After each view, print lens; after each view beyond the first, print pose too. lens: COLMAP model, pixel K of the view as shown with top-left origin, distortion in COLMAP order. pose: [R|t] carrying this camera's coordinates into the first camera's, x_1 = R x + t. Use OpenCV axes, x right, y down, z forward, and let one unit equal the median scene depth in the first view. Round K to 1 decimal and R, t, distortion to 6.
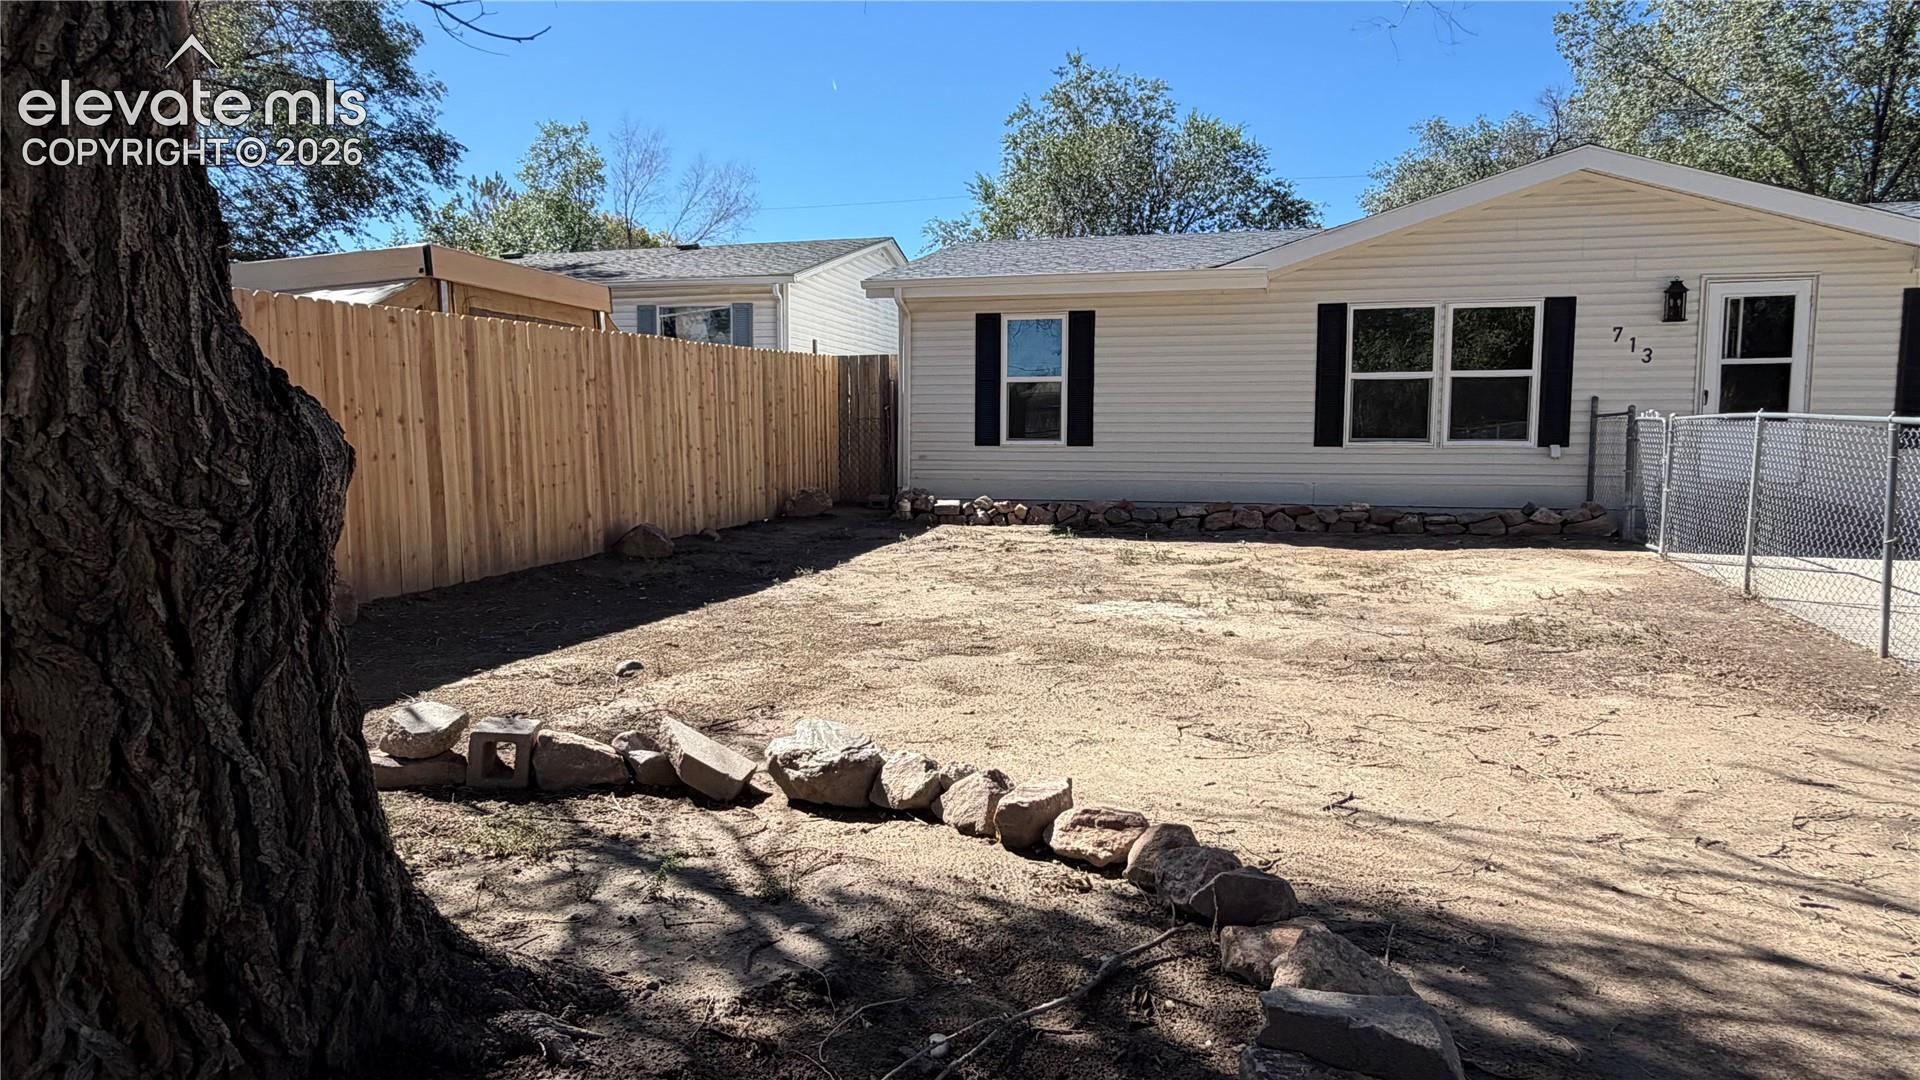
lens RADIAL K [[1166.1, 0, 944.9], [0, 1166.1, 542.1], [0, 0, 1]] dist [-0.001234, -0.002231]
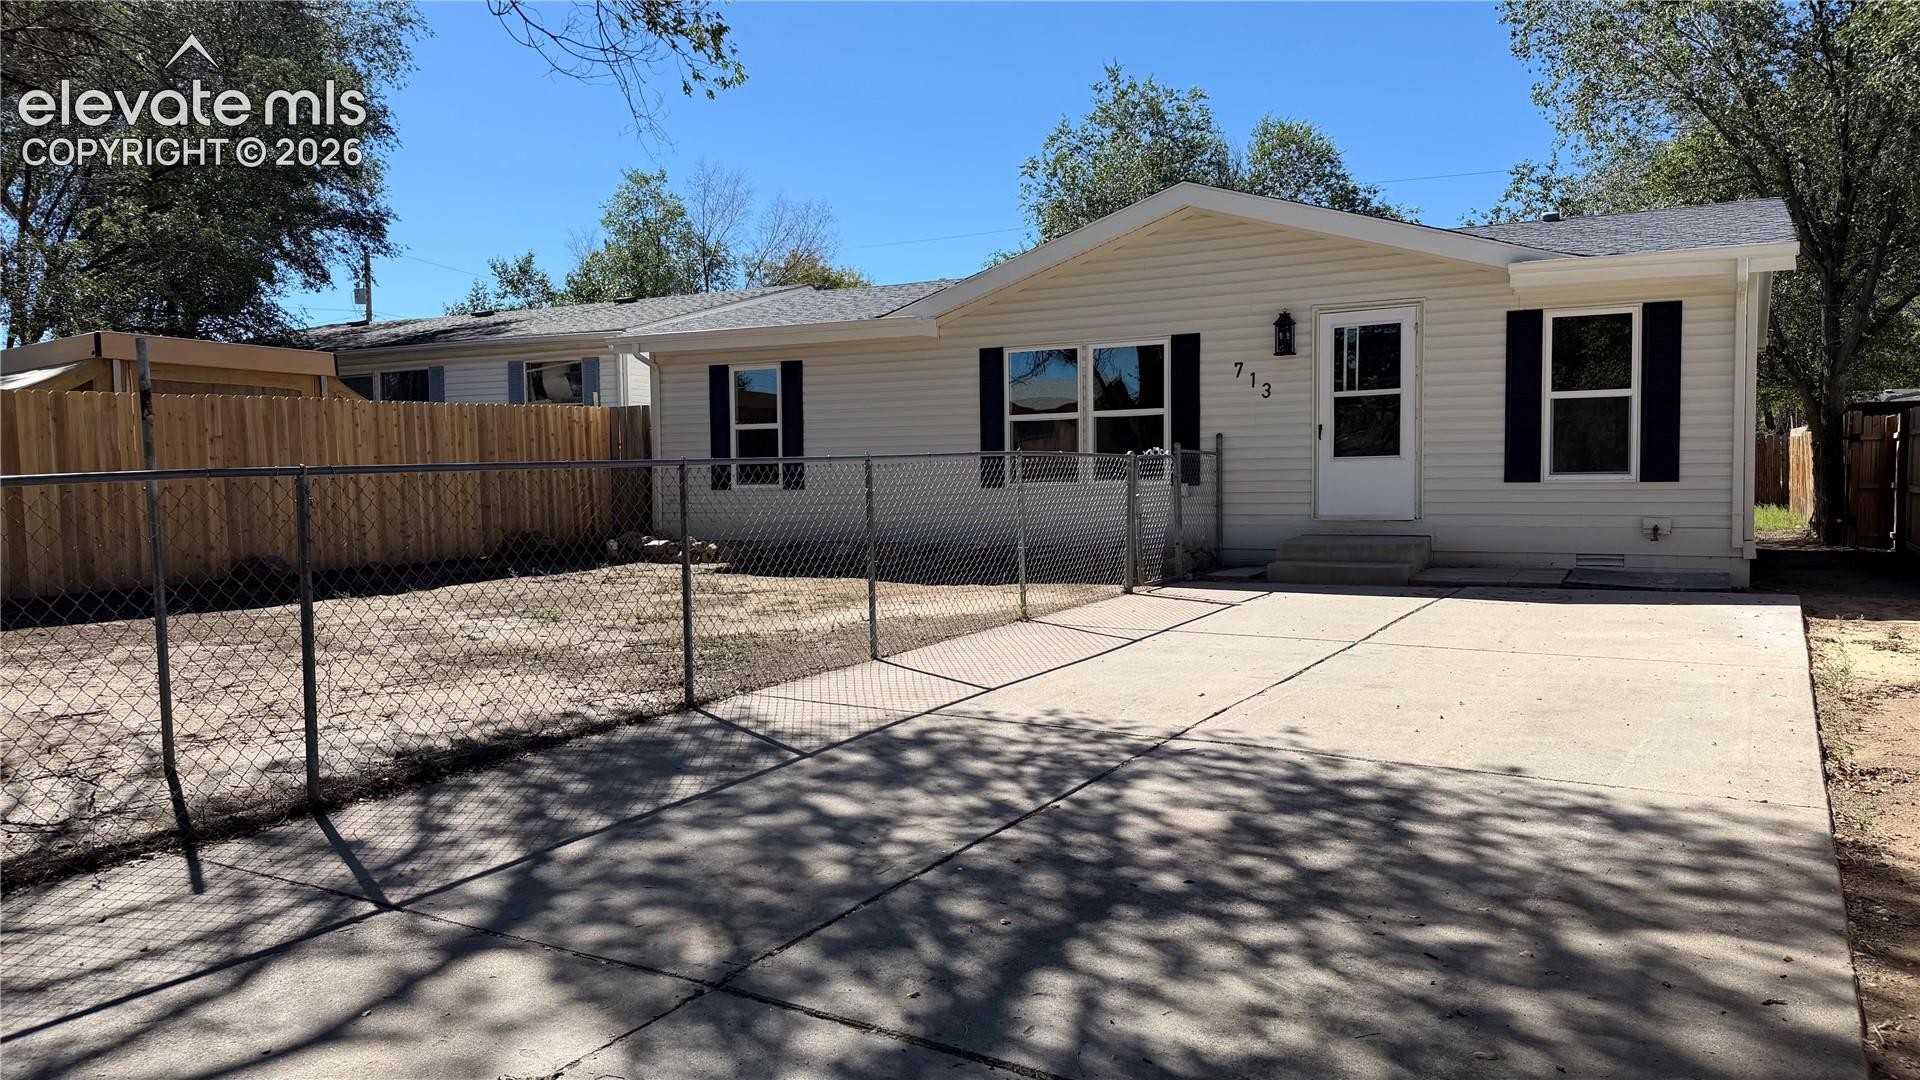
lens RADIAL K [[1343.0, 0, 974.8], [0, 1343.0, 554.2], [0, 0, 1]] dist [0.073854, -0.104897]
pose [[0.971924, 0.002793, -0.235278, 0.723047], [-0.011411, 0.999312, -0.035279, 0.021975], [0.235018, 0.036973, 0.971288, -0.168430]]
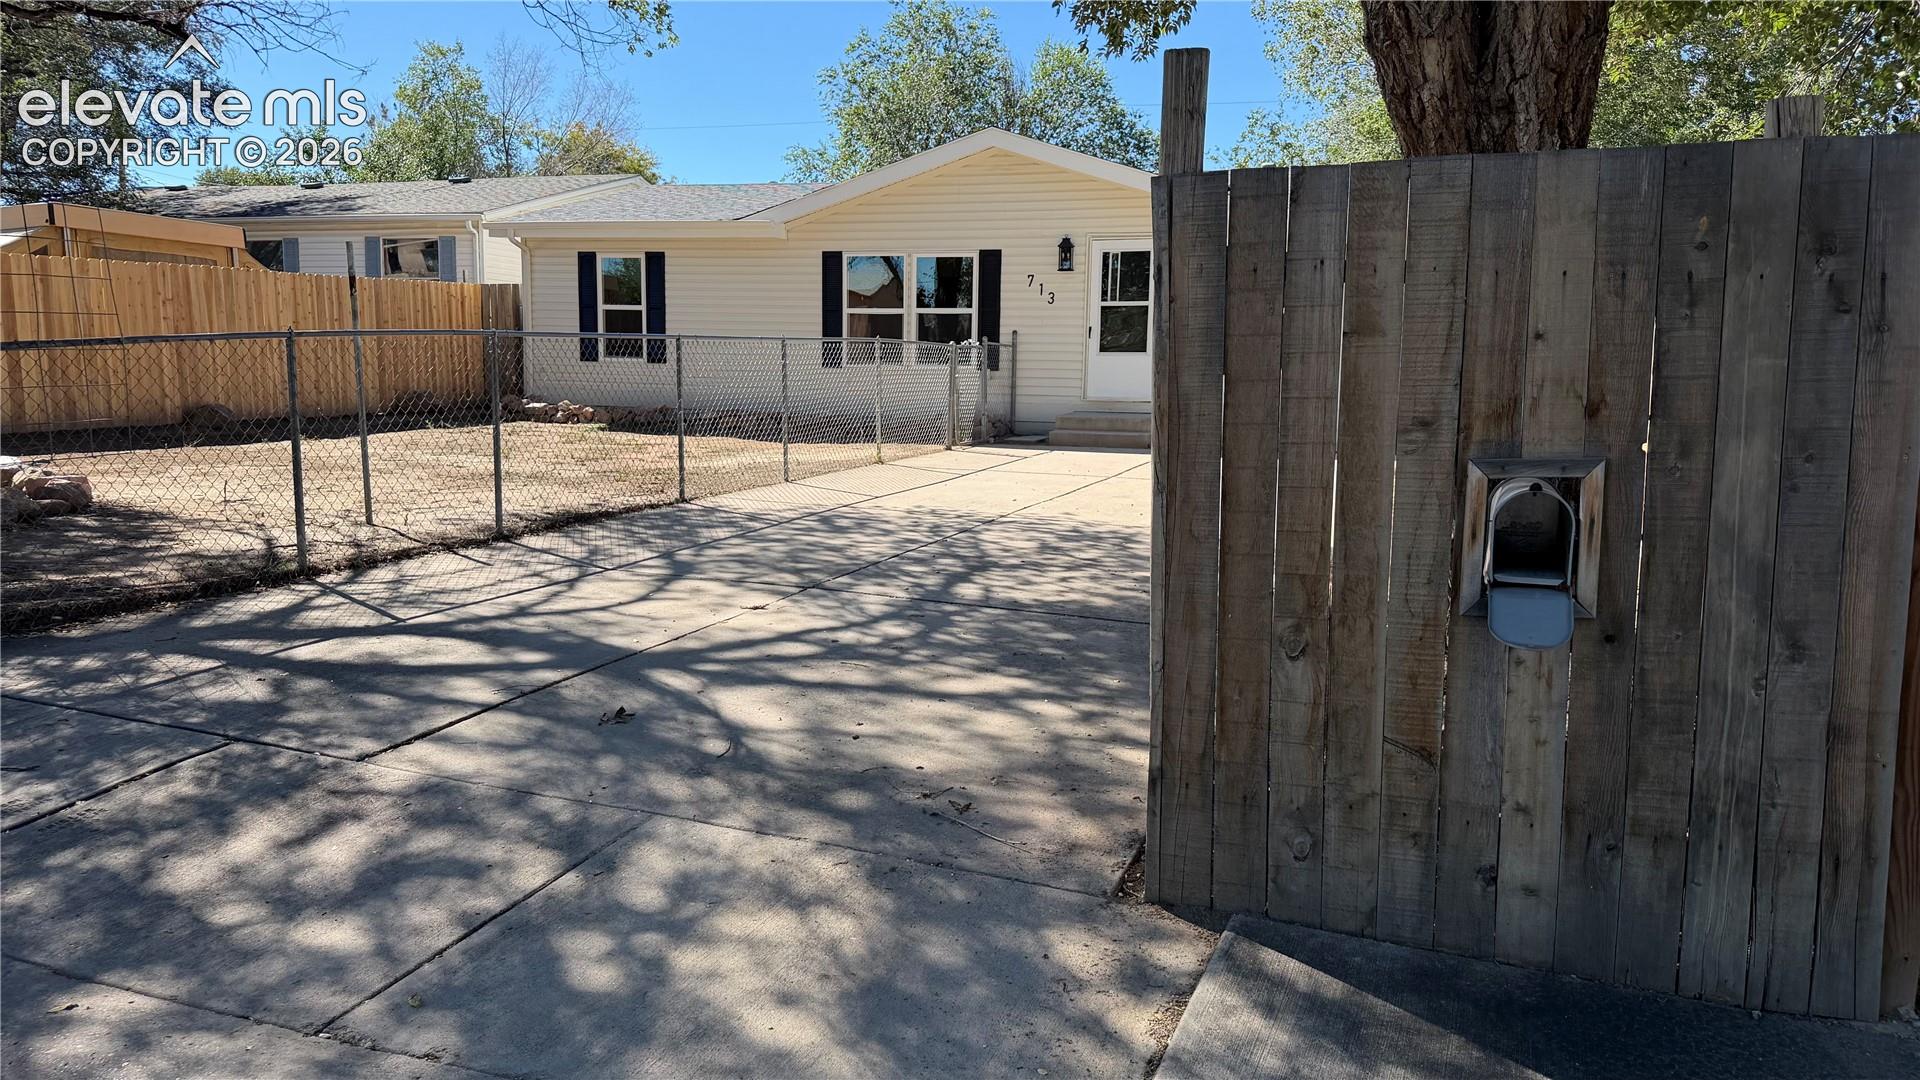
lens RADIAL K [[1343.0, 0, 974.9], [0, 1343.0, 579.2], [0, 0, 1]] dist [0.073854, -0.104897]
pose [[0.997491, 0.031137, -0.063579, 0.713190], [-0.027376, 0.997872, 0.059185, 0.067560], [0.065286, -0.057296, 0.996220, -0.539605]]
